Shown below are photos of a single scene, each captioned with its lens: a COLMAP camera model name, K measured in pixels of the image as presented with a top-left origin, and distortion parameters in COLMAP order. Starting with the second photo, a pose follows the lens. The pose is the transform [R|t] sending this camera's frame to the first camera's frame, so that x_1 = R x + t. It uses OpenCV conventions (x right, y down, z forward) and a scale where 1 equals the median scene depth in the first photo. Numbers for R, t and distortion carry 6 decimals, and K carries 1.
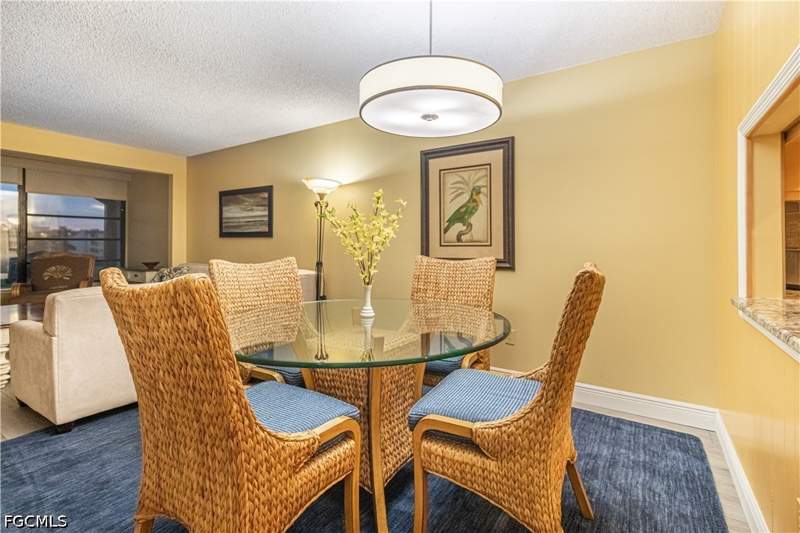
lens RADIAL K [[360.2, 0, 393.2], [0, 360.2, 243.7], [0, 0, 1]] dist [0.002477, 0.000604]
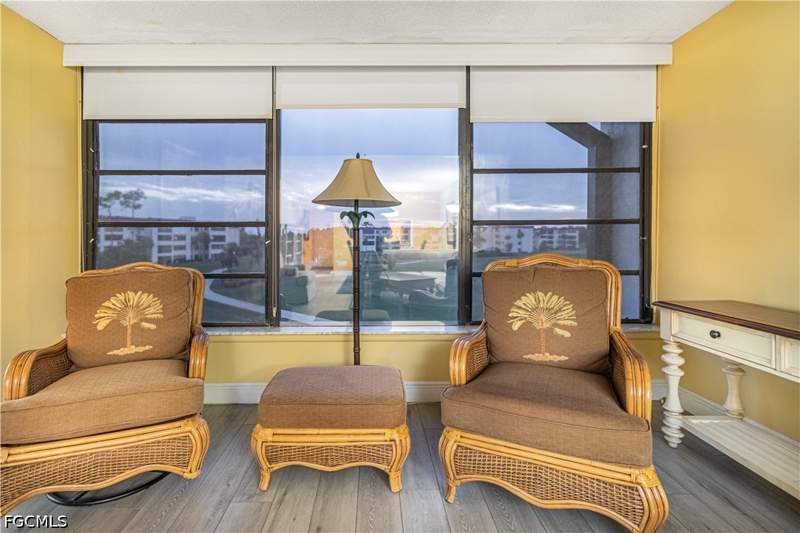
lens RADIAL K [[360.2, 0, 393.2], [0, 360.2, 243.7], [0, 0, 1]] dist [0.002477, 0.000604]
pose [[0.570328, 0.009486, -0.821362, -0.718218], [0.006222, 0.999855, 0.015868, 0.006308], [0.821394, -0.014160, 0.570186, 0.677035]]
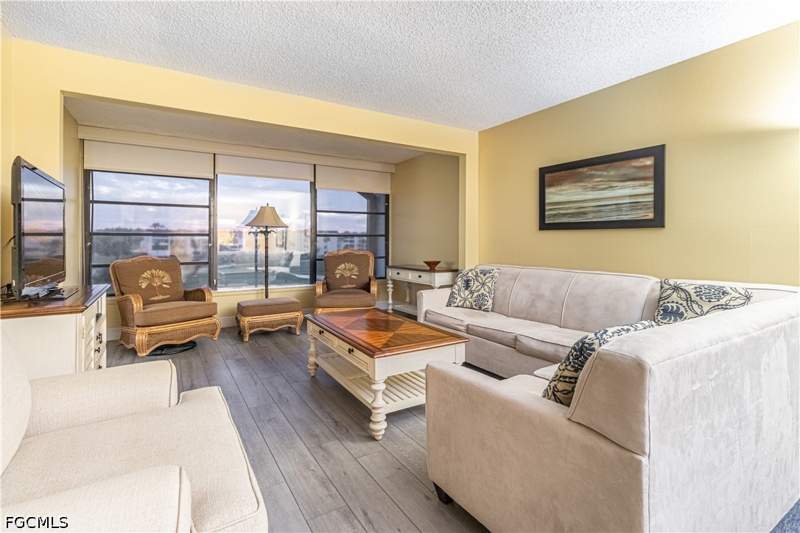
lens RADIAL K [[360.2, 0, 393.2], [0, 360.2, 243.7], [0, 0, 1]] dist [0.002477, 0.000604]
pose [[0.905442, 0.000303, -0.424470, -0.415809], [0.003245, 0.999966, 0.007634, 0.003034], [0.424458, -0.008290, 0.905410, 0.196346]]
